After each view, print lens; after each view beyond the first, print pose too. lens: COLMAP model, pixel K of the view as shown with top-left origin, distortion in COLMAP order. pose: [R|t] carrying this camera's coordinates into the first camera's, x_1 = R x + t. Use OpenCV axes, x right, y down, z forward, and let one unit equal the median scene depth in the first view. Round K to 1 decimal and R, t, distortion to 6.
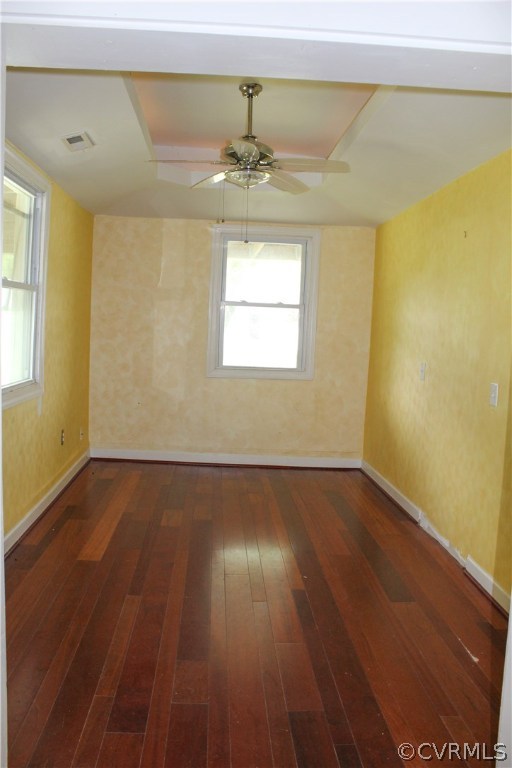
lens RADIAL K [[638.2, 0, 256.0], [0, 638.2, 384.0], [0, 0, 1]] dist [-0.161058, 0.142980]
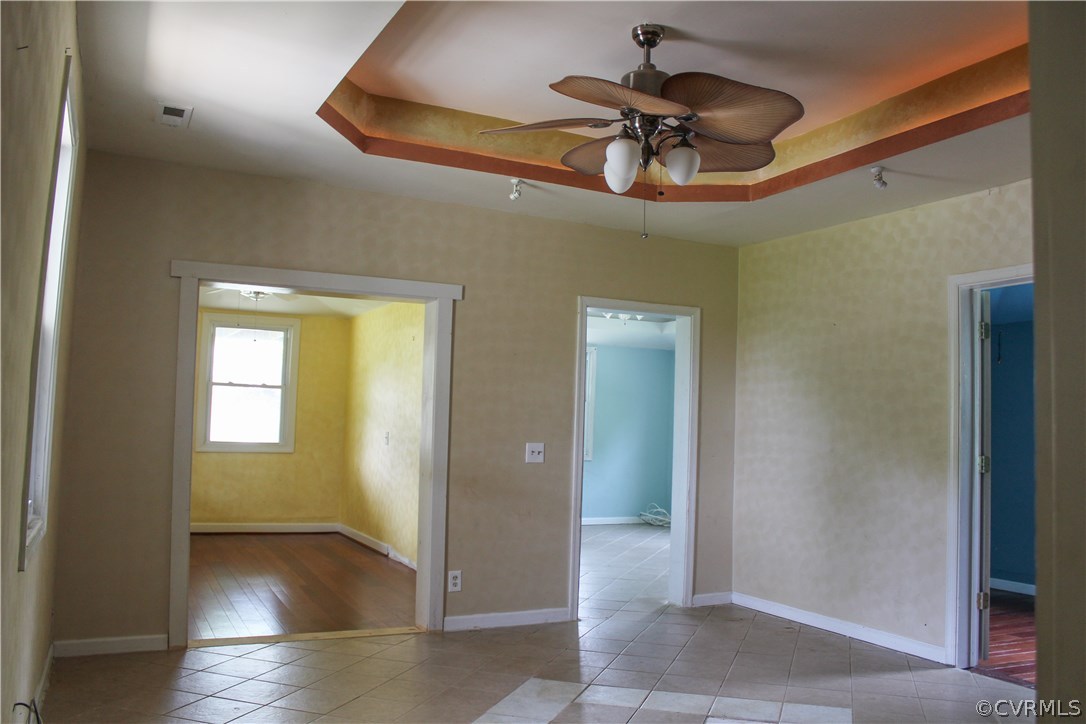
lens RADIAL K [[902.5, 0, 535.0], [0, 902.5, 371.0], [0, 0, 1]] dist [-0.161058, 0.142980]
pose [[0.922969, 0.008655, 0.384778, -0.124291], [0.041186, 0.991786, -0.121100, 0.058633], [-0.382665, 0.127619, 0.915030, -0.613308]]
